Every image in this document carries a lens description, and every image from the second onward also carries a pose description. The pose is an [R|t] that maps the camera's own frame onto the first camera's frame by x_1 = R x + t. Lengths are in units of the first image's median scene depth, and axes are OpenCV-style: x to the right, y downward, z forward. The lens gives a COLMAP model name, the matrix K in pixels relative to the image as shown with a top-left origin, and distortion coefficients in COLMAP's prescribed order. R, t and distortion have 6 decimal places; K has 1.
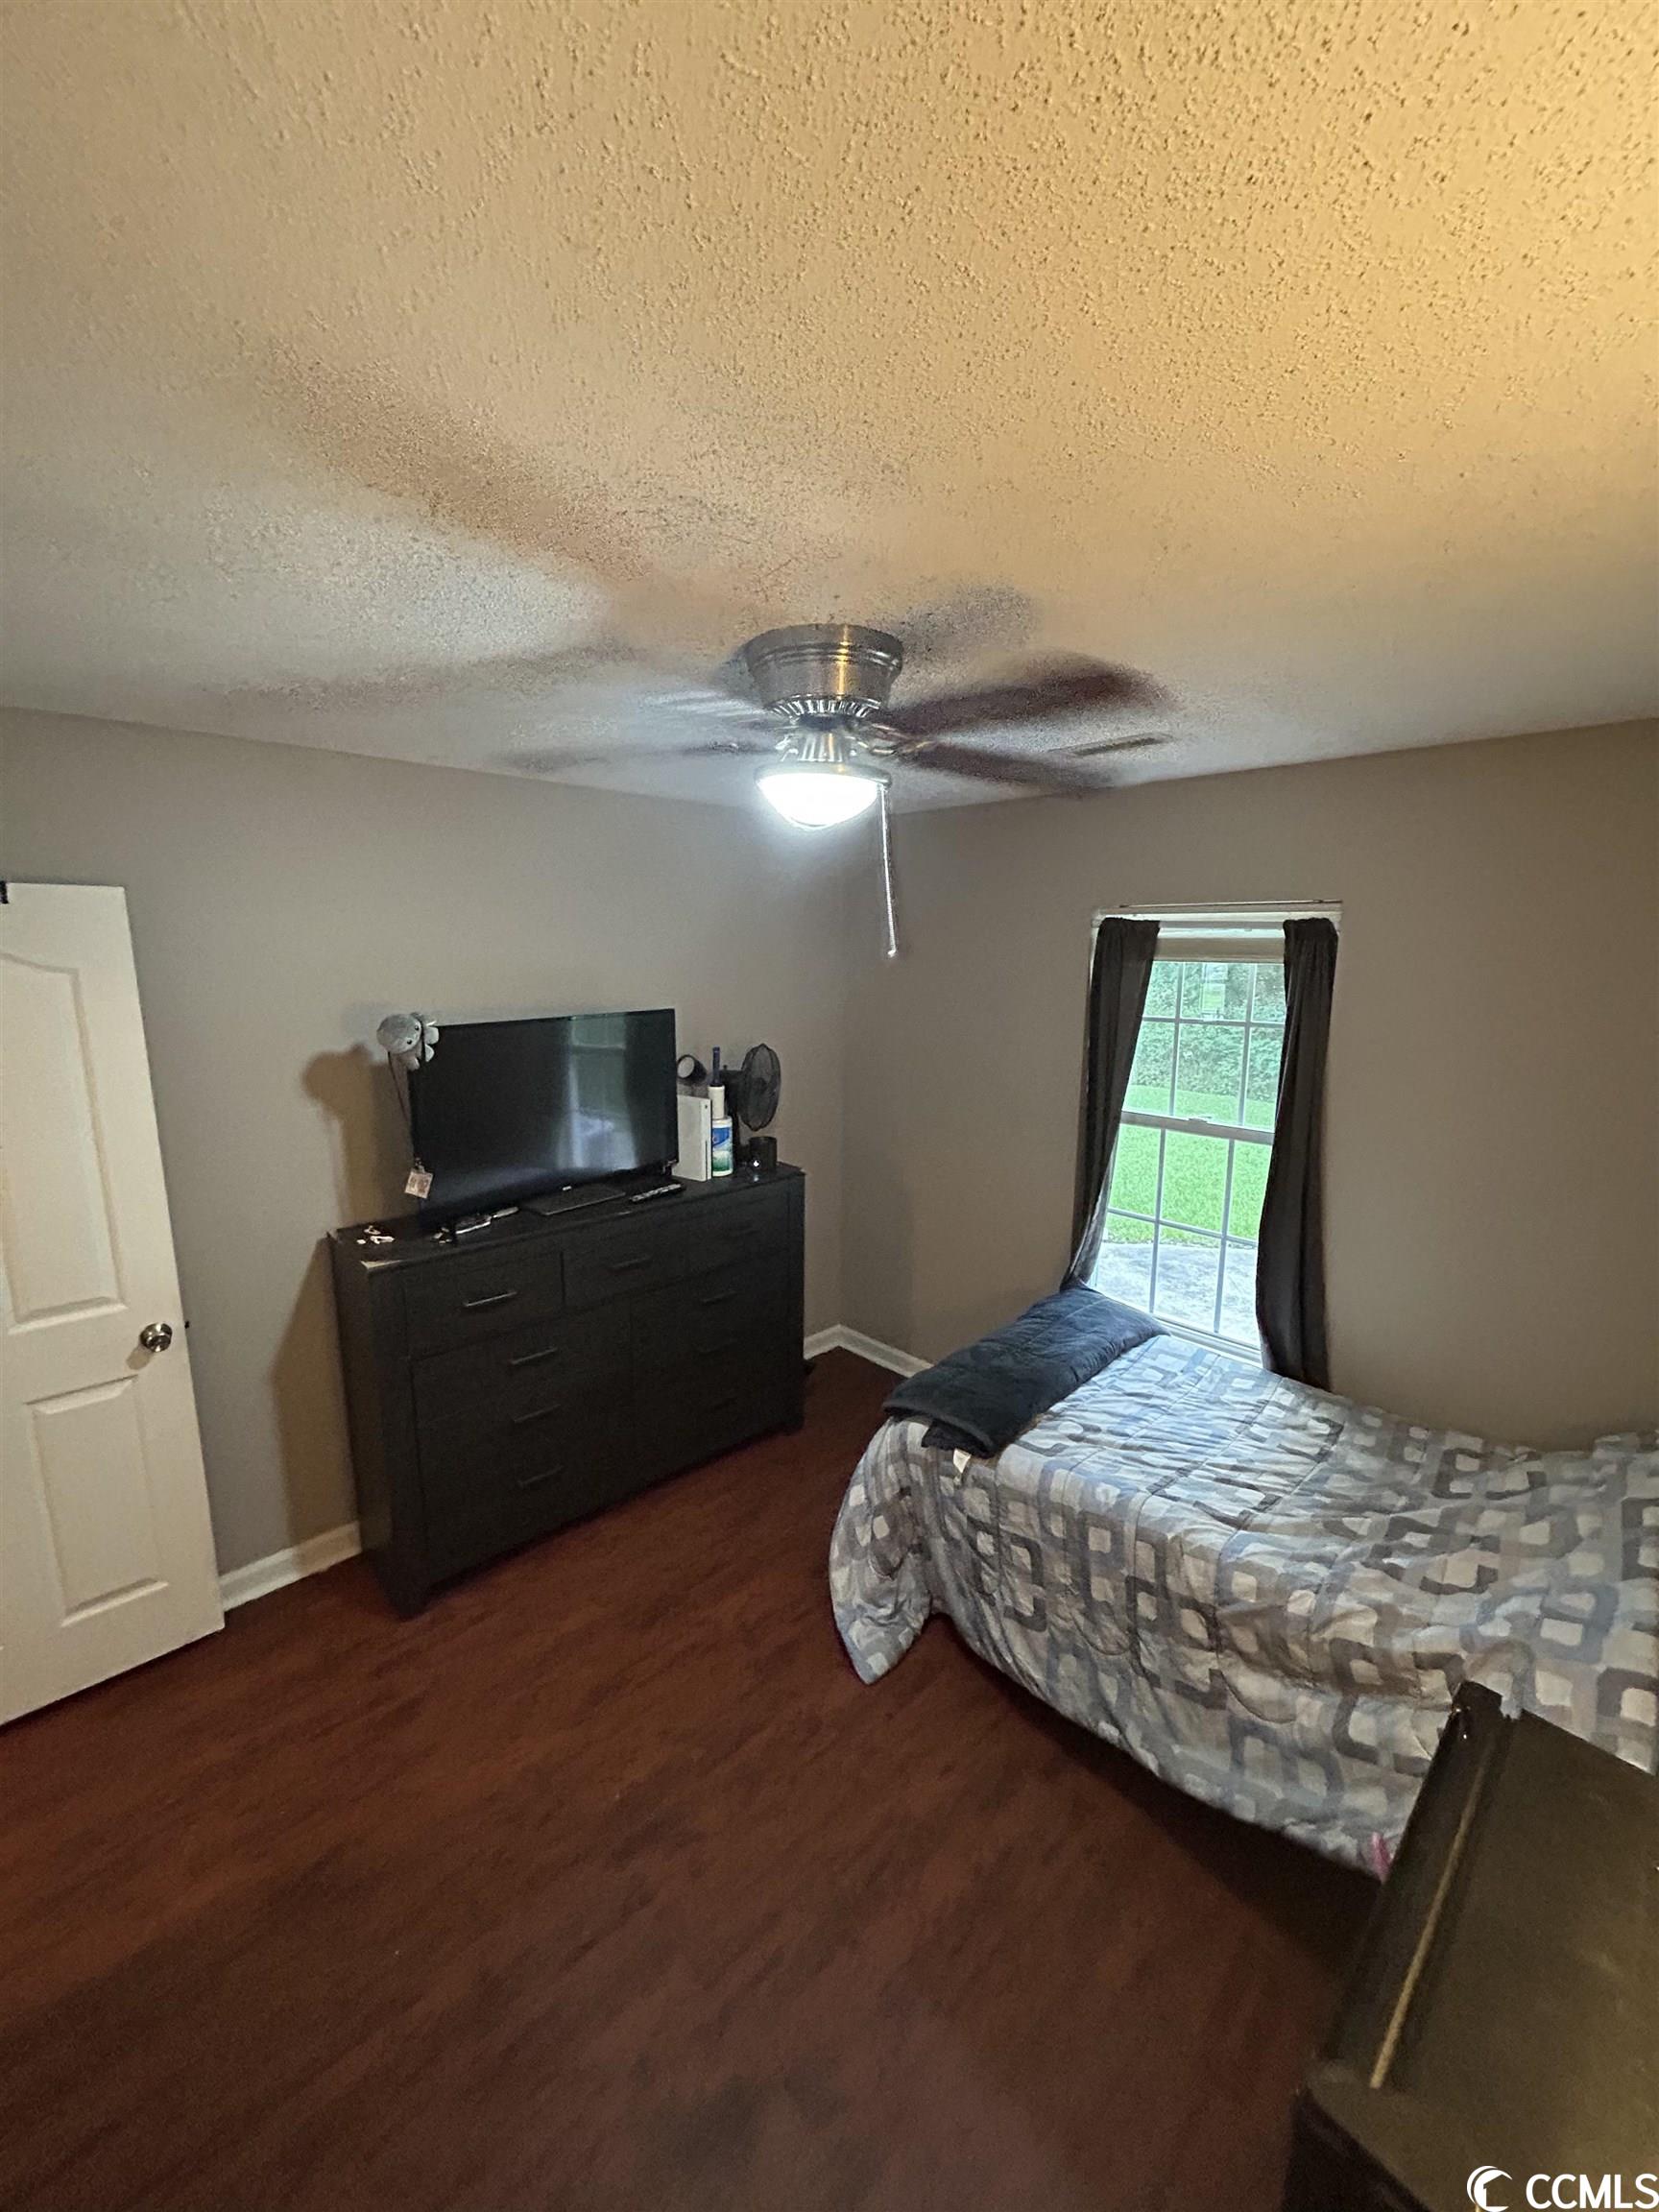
lens RADIAL K [[886.8, 0, 835.7], [0, 886.8, 1107.3], [0, 0, 1]] dist [0.008883, 0.000493]
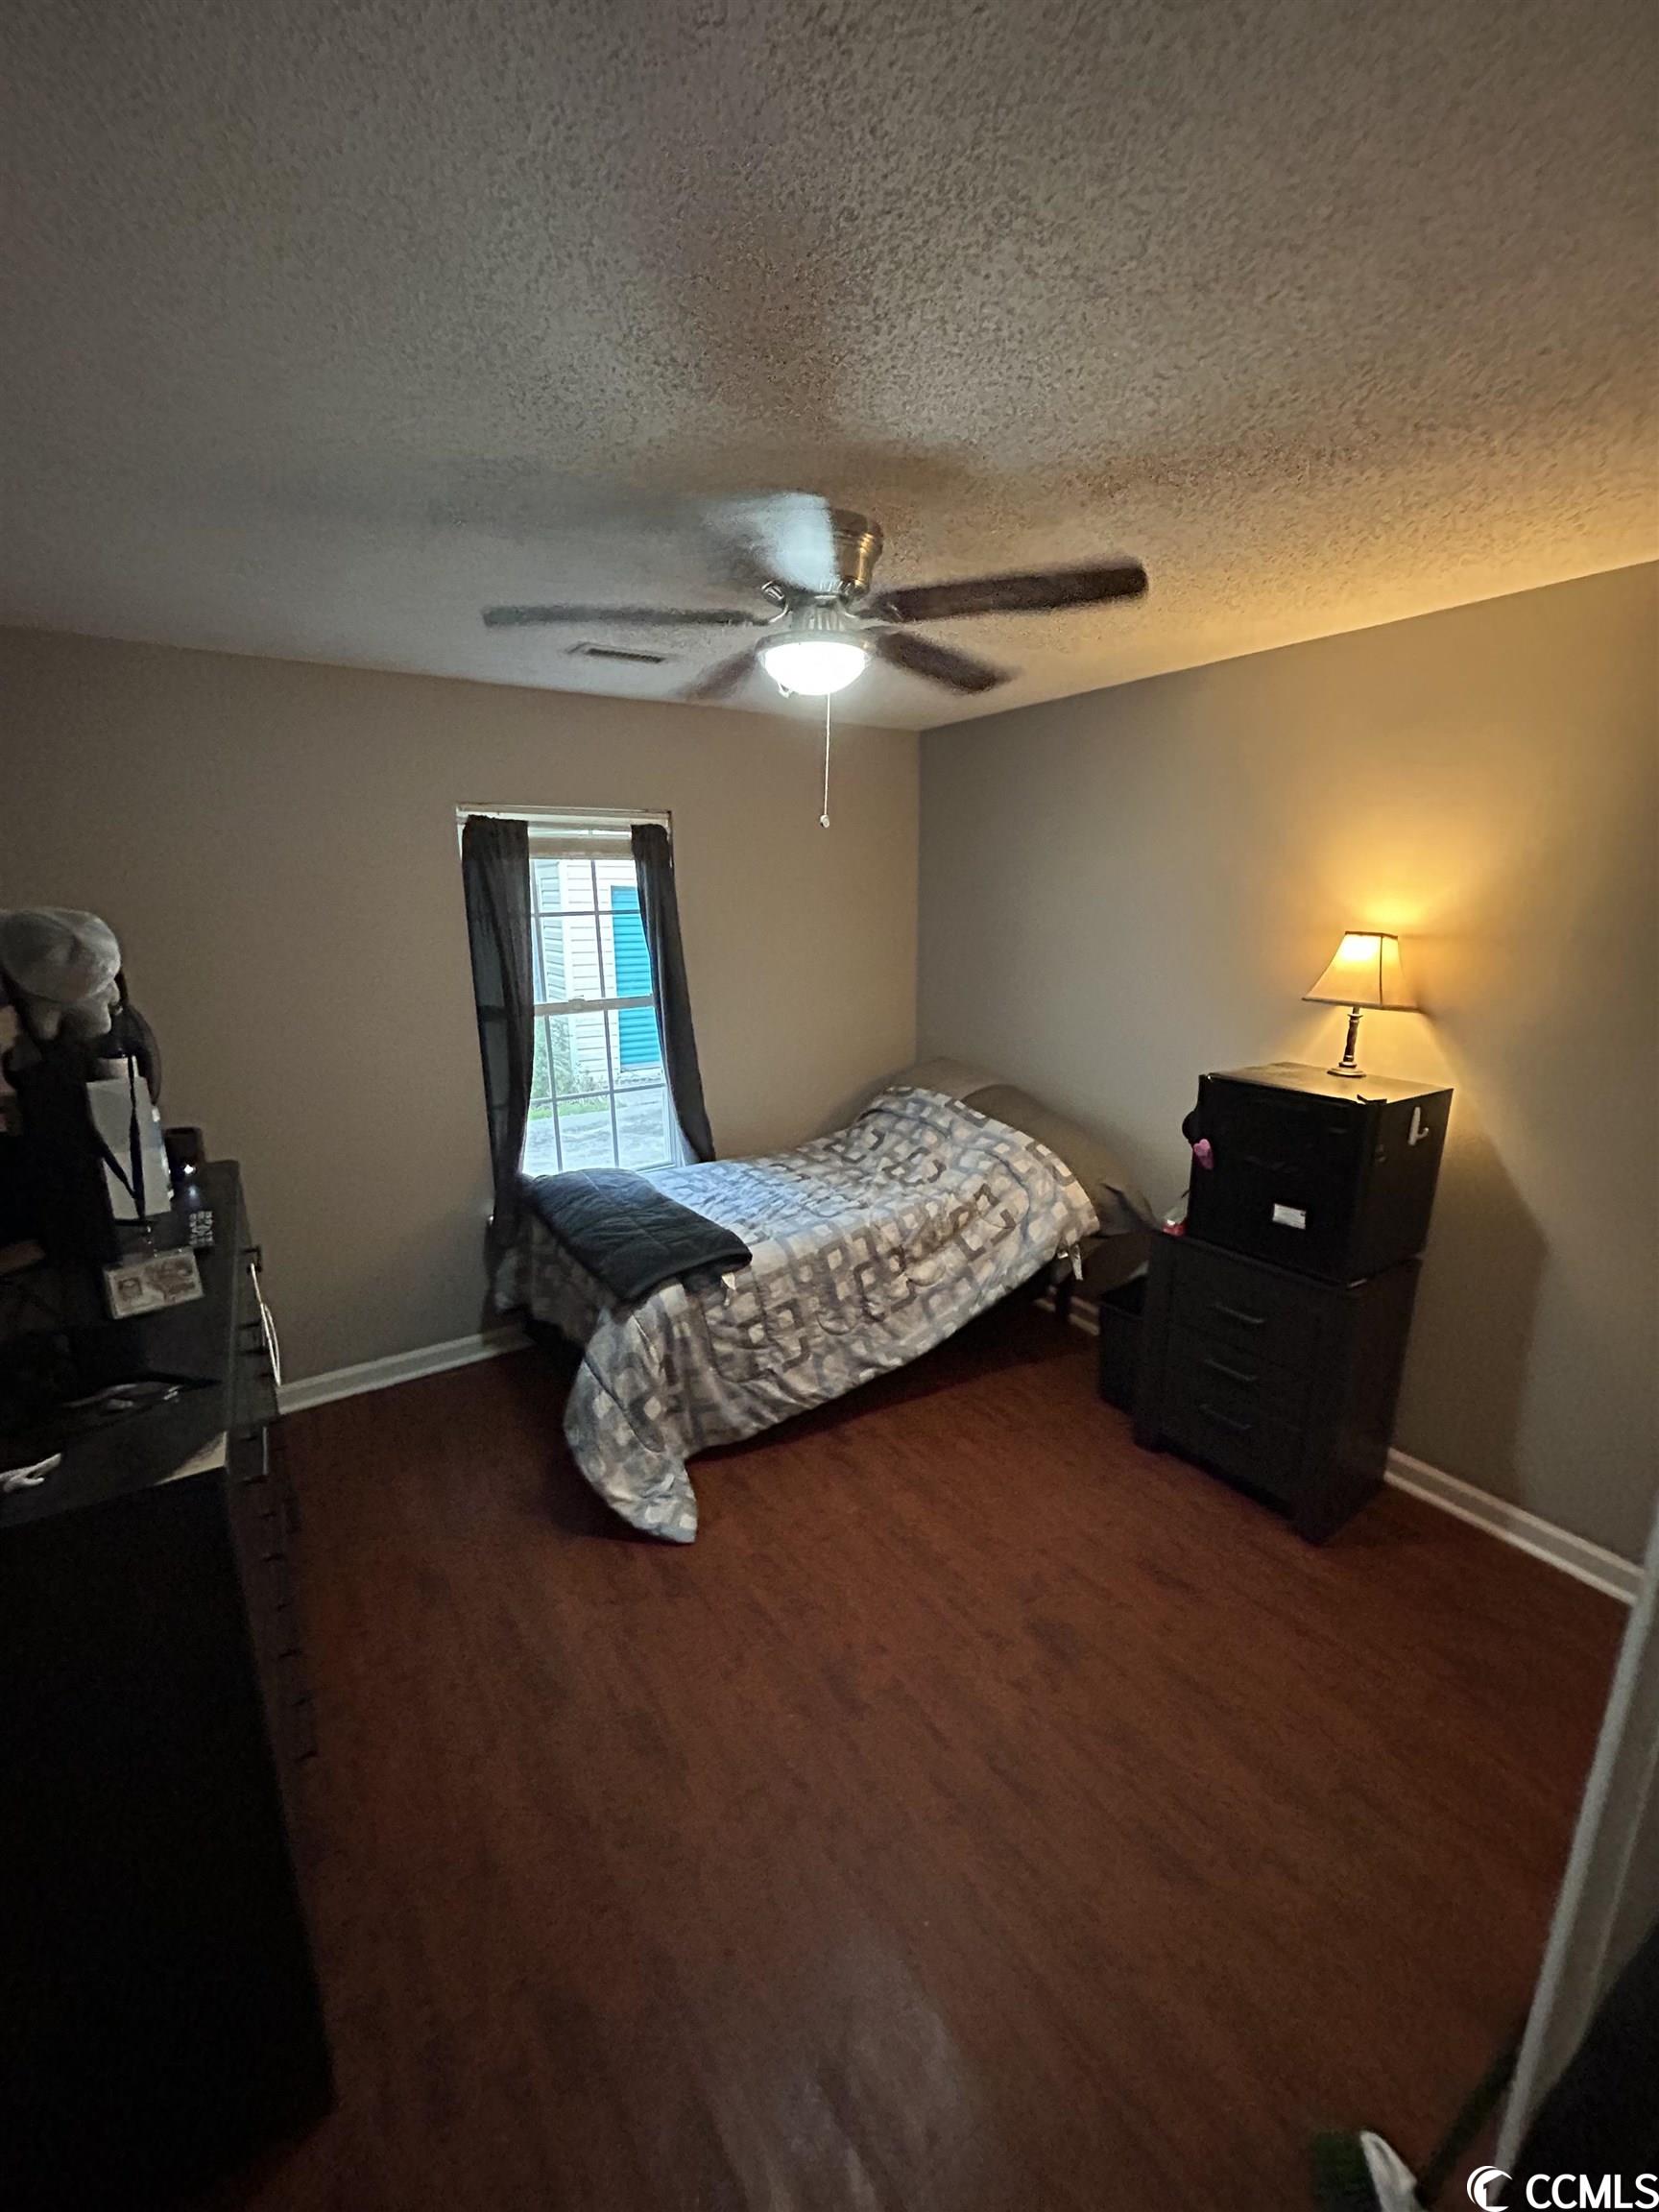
lens RADIAL K [[886.8, 0, 834.4], [0, 886.8, 1103.8], [0, 0, 1]] dist [0.008883, 0.000493]
pose [[0.199466, -0.238396, 0.950463, -0.930415], [0.198347, 0.959699, 0.199087, -0.027262], [-0.959621, 0.148810, 0.238712, 0.598484]]
